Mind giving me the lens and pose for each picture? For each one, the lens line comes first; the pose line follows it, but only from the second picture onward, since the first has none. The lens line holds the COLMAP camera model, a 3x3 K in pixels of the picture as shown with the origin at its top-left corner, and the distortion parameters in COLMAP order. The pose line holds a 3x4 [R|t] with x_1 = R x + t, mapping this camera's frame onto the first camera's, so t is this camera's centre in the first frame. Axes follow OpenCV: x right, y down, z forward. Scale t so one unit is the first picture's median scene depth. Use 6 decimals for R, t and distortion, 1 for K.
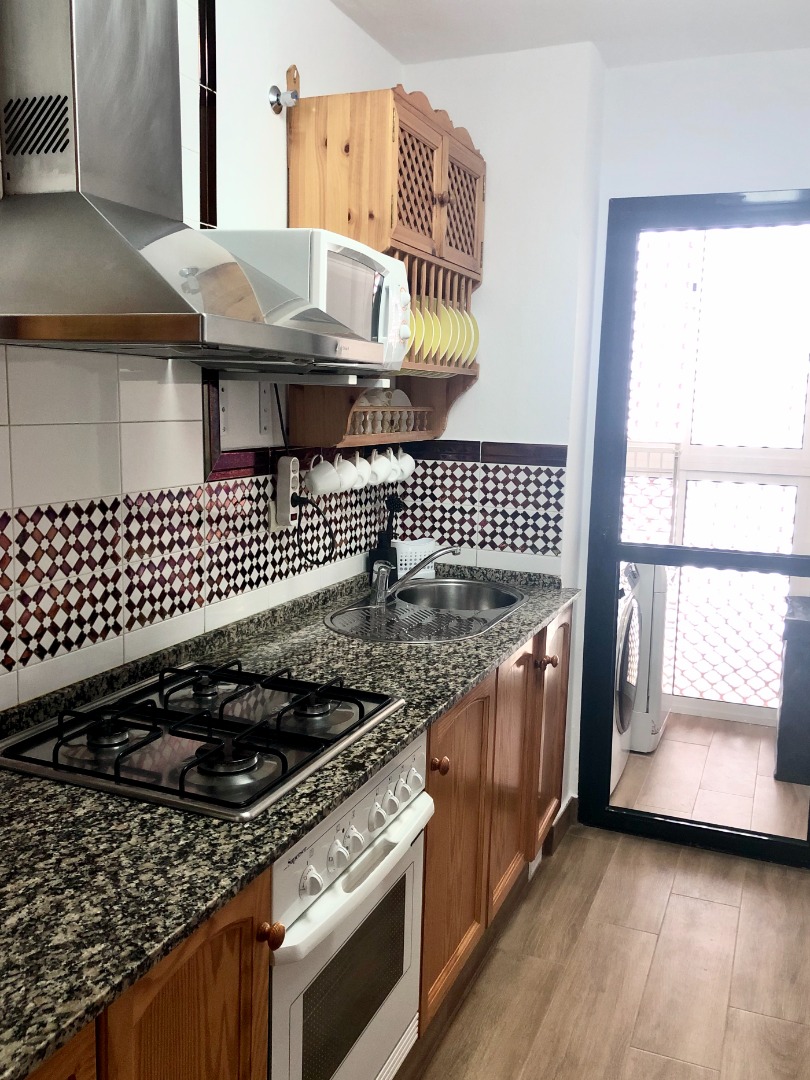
lens RADIAL K [[901.5, 0, 406.5], [0, 901.5, 530.9], [0, 0, 1]] dist [0.010852, 0.014579]
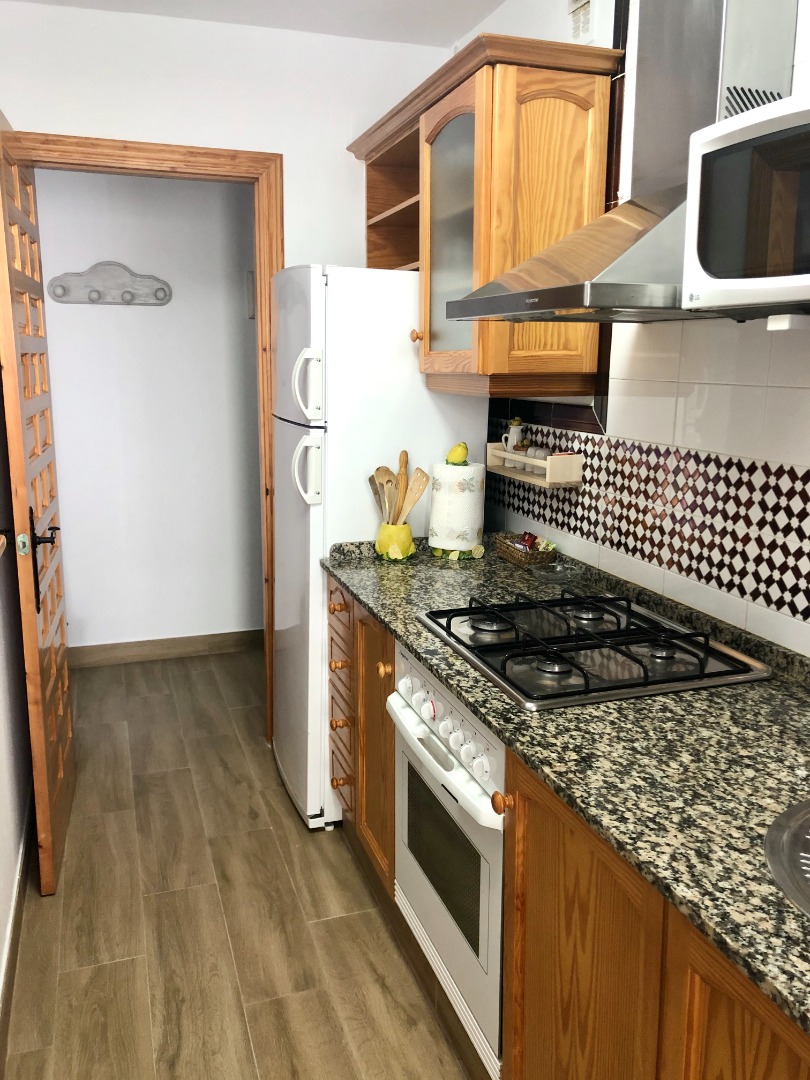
lens RADIAL K [[901.5, 0, 410.9], [0, 901.5, 540.8], [0, 0, 1]] dist [0.010852, 0.014579]
pose [[-0.747831, 0.111776, -0.654412, 0.622495], [-0.111230, 0.950696, 0.289490, -0.199487], [0.654505, 0.289280, -0.698527, 1.470381]]
